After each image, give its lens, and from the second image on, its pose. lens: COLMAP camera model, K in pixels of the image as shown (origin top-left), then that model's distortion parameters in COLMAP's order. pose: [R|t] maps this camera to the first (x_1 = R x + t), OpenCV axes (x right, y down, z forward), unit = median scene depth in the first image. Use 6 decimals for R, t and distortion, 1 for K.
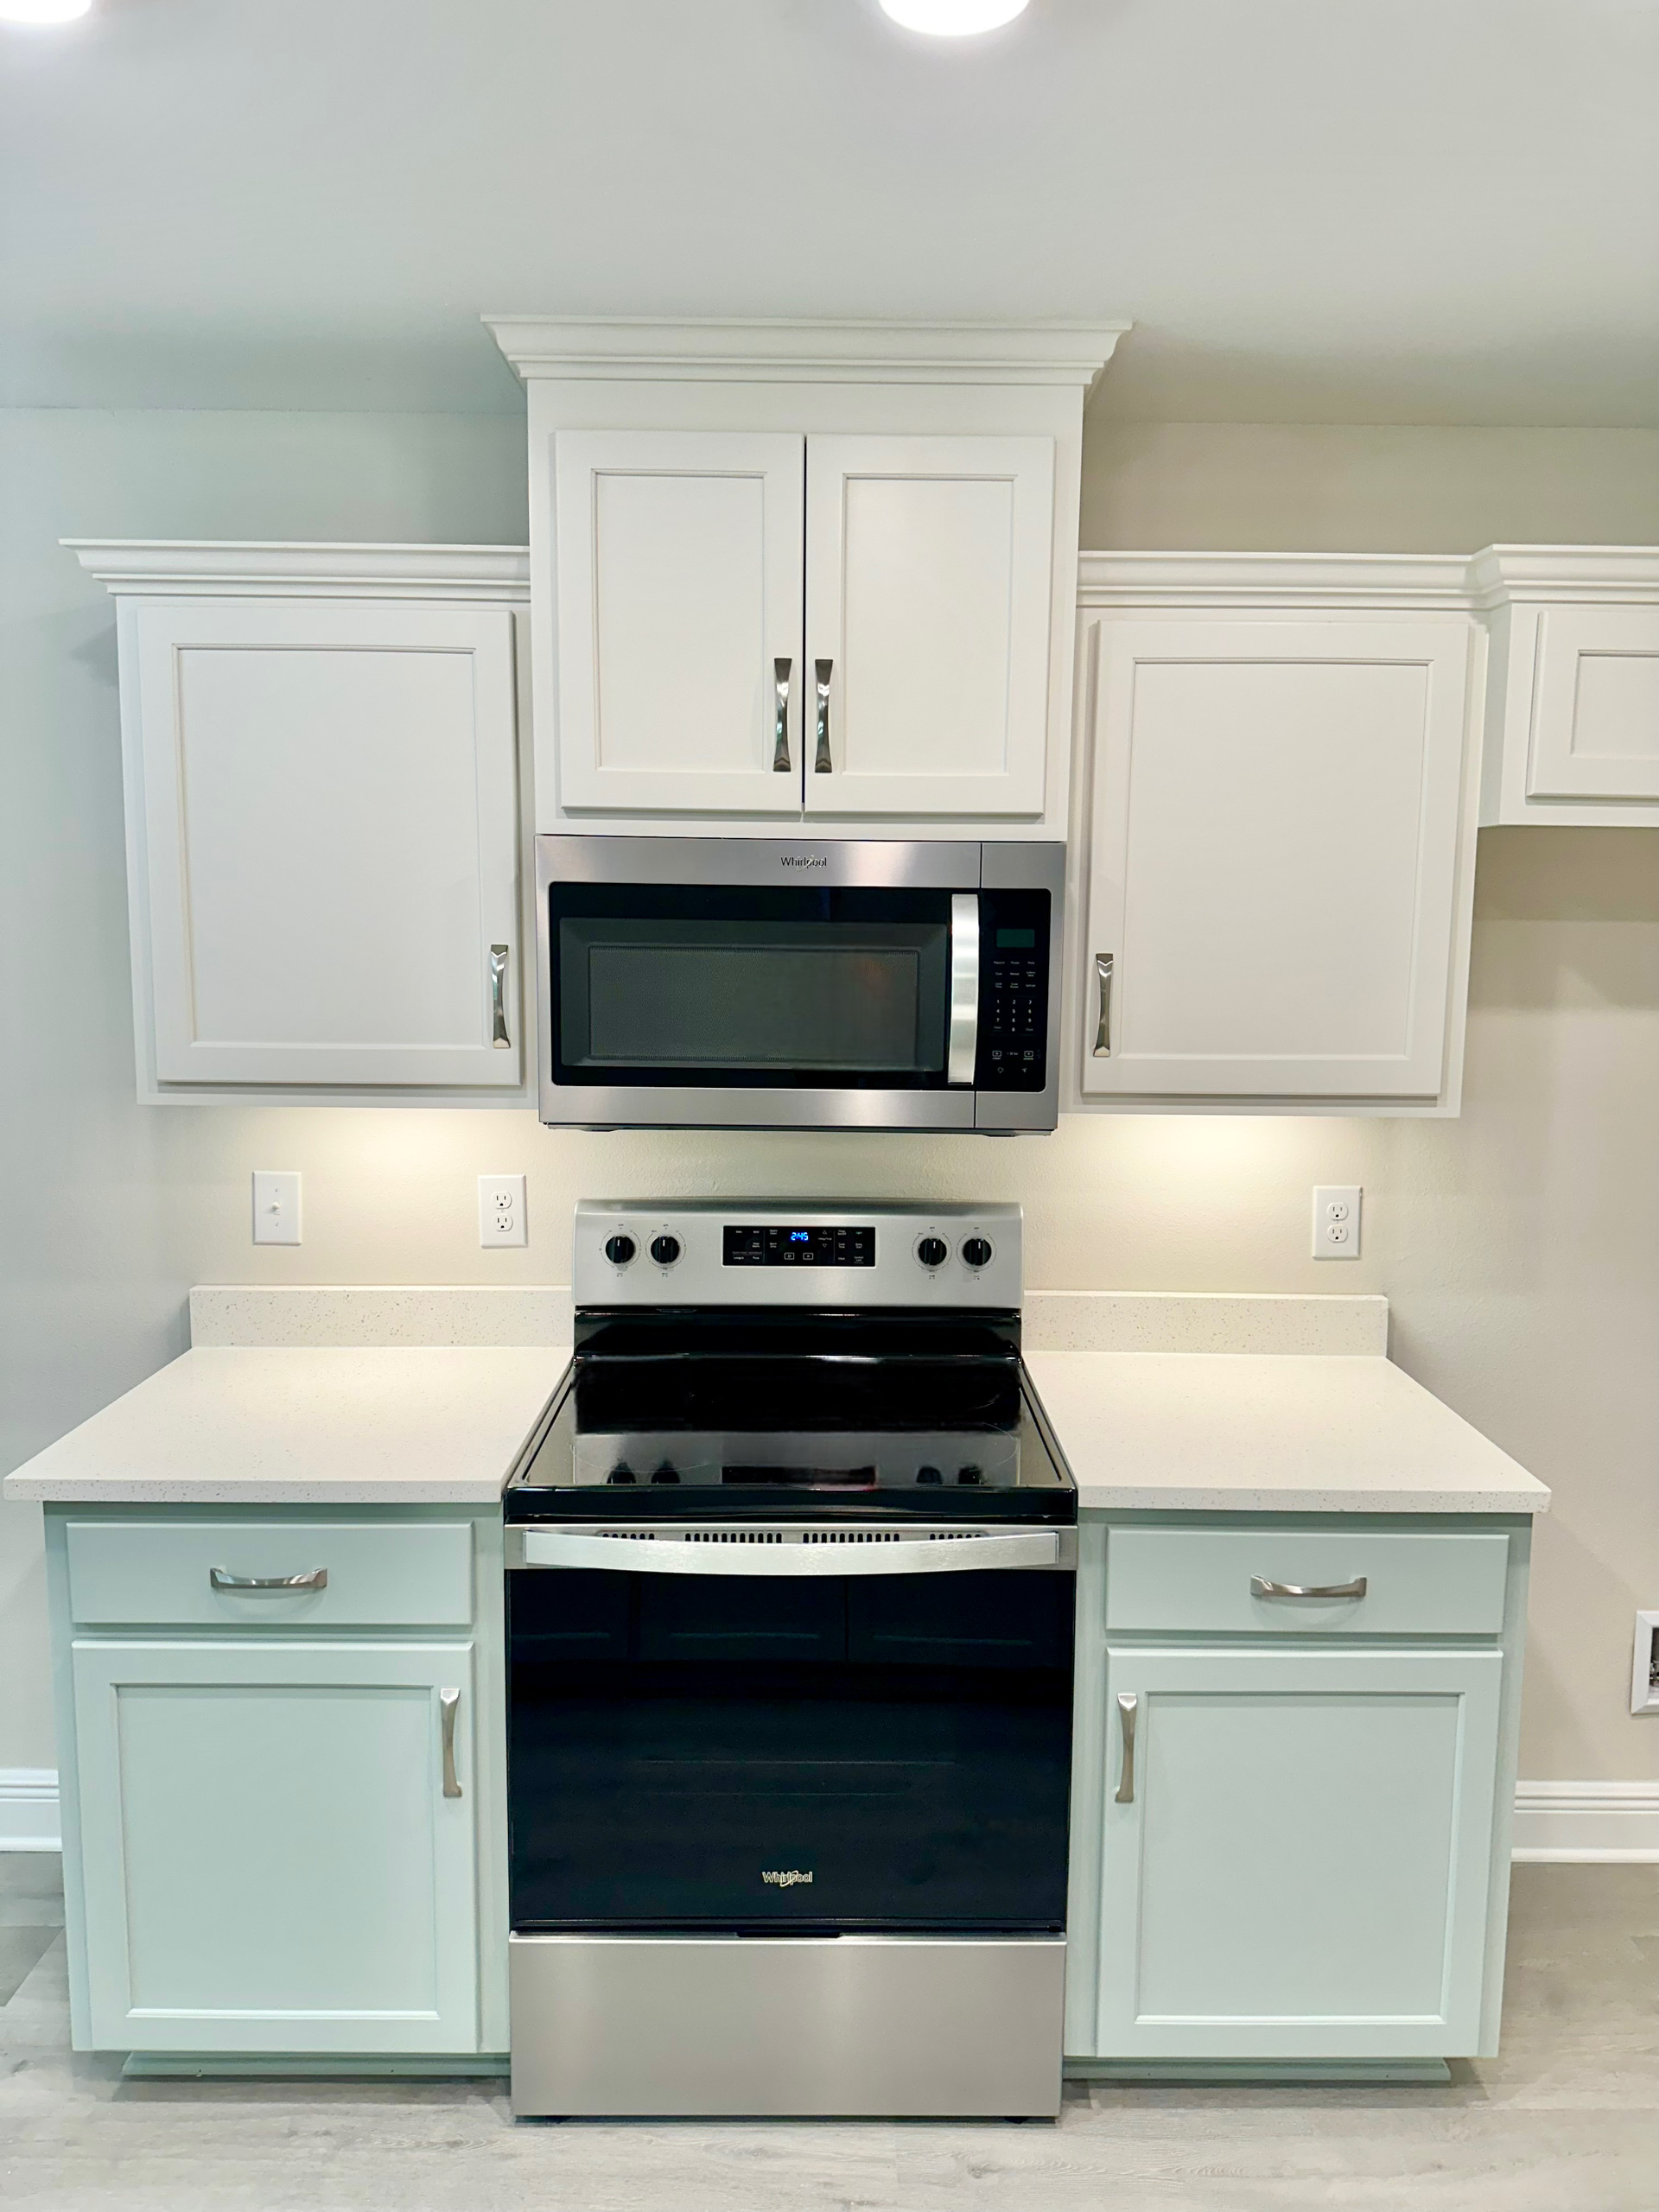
lens RADIAL K [[1566.6, 0, 829.5], [0, 1566.6, 1106.0], [0, 0, 1]] dist [0.003009, -0.001186]
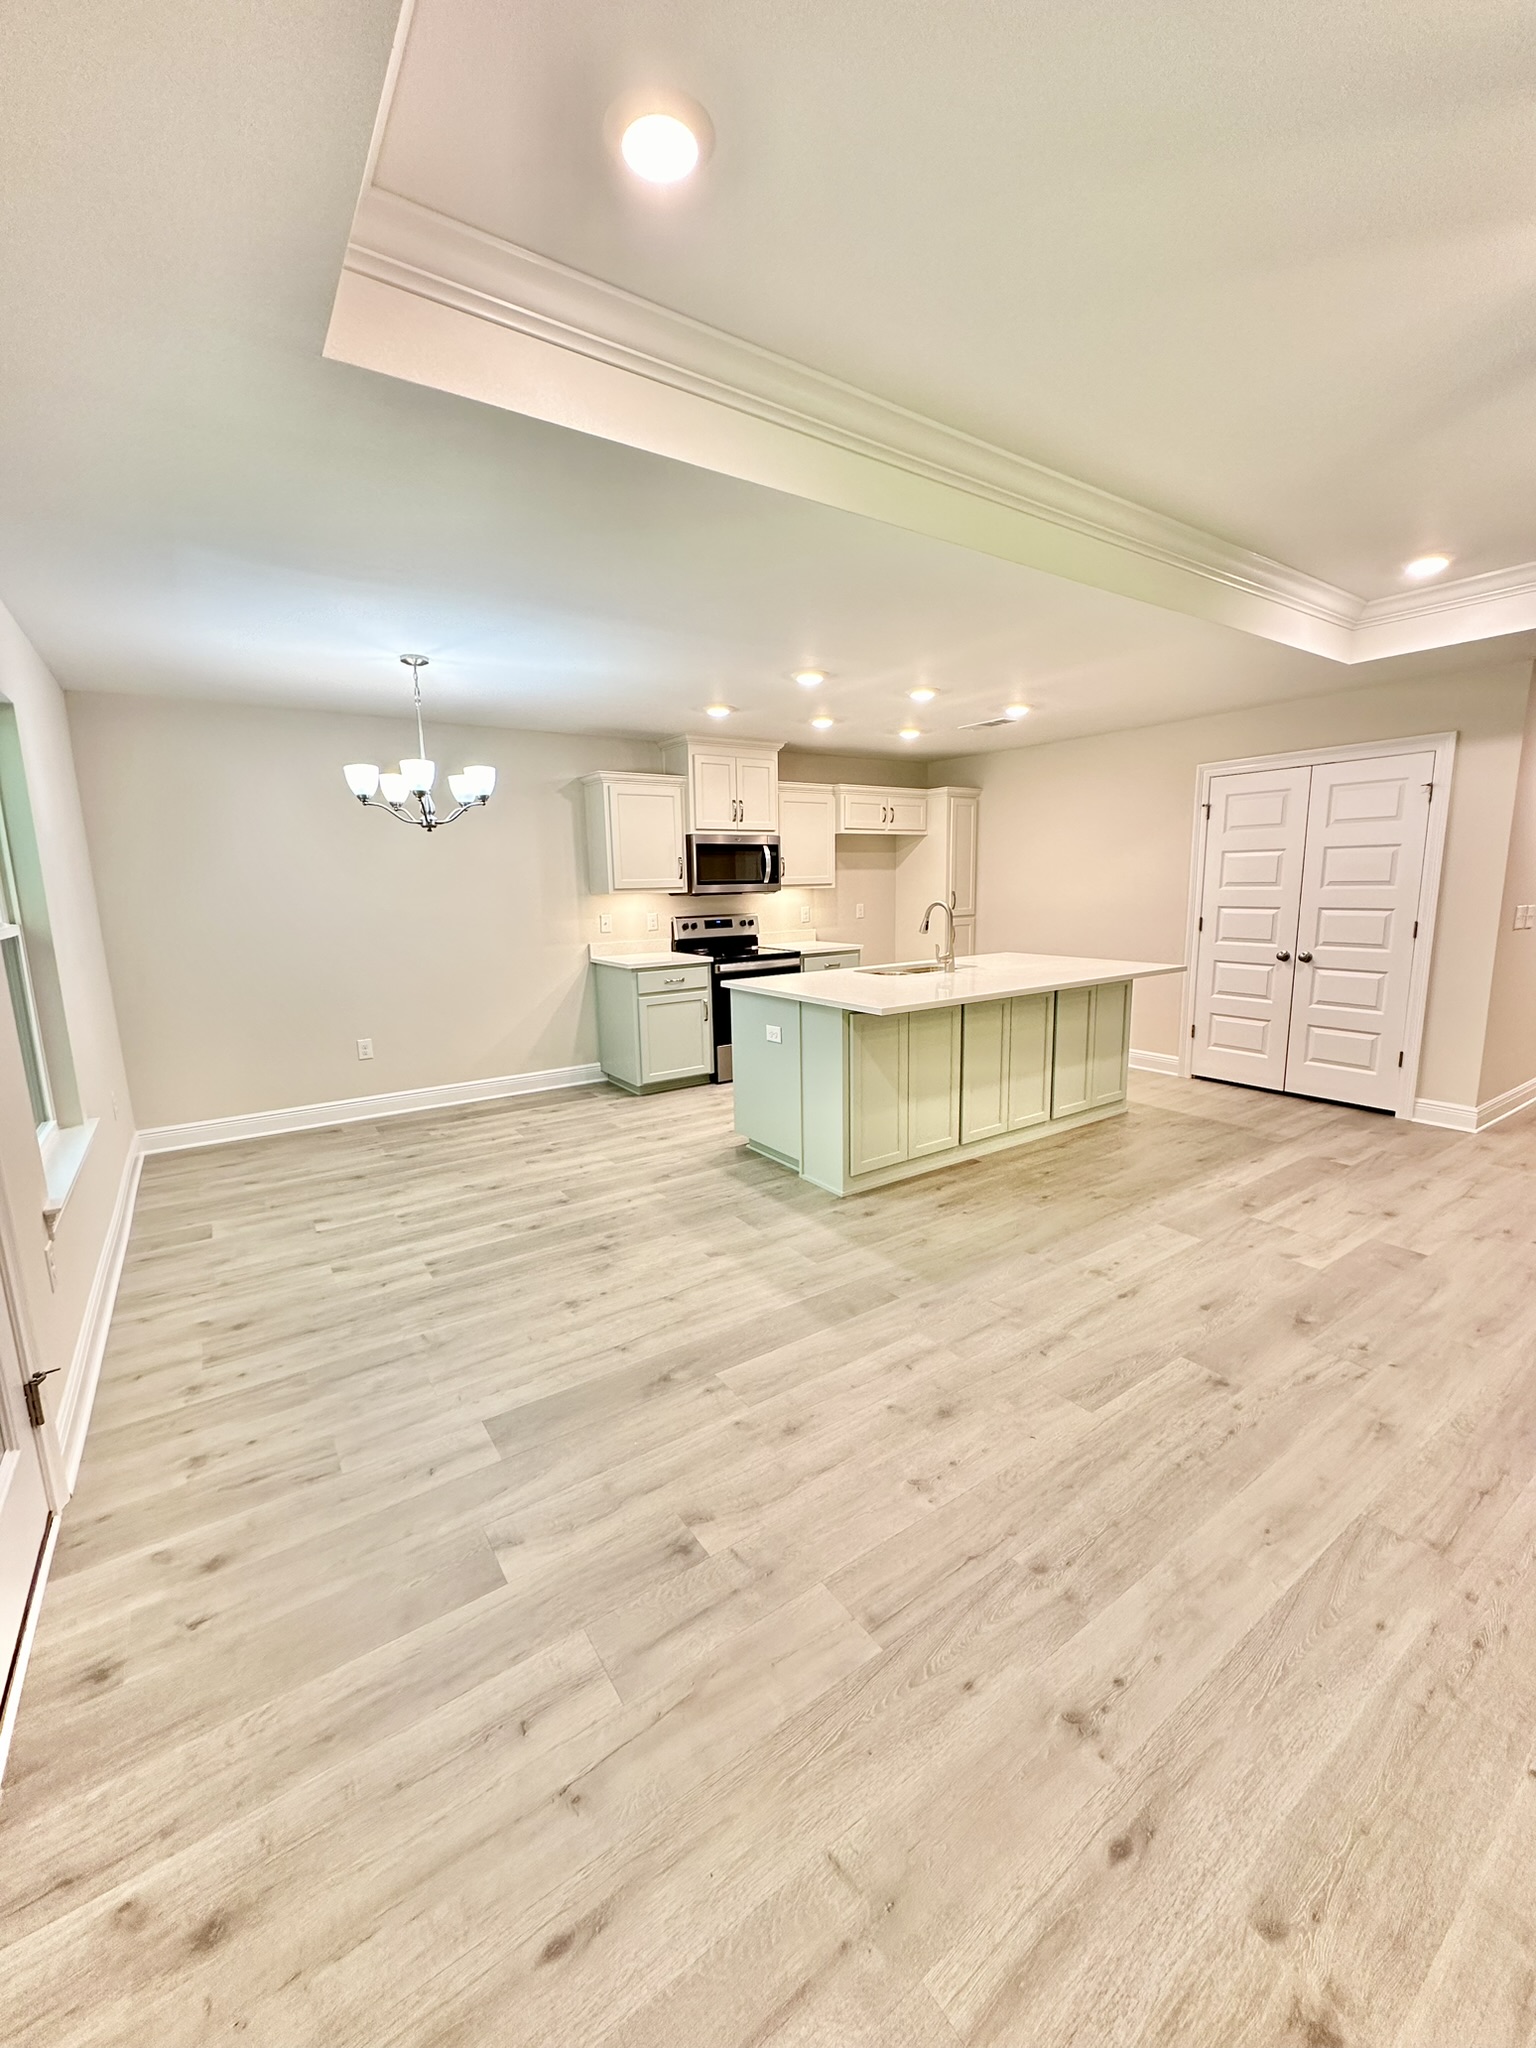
lens RADIAL K [[823.5, 0, 768.0], [0, 823.5, 1024.0], [0, 0, 1]] dist [0.001308, 0.000218]
pose [[0.826414, -0.121939, 0.549701, -1.467310], [0.097683, 0.992514, 0.073312, 0.251599], [-0.554525, -0.006890, 0.832139, -1.282575]]
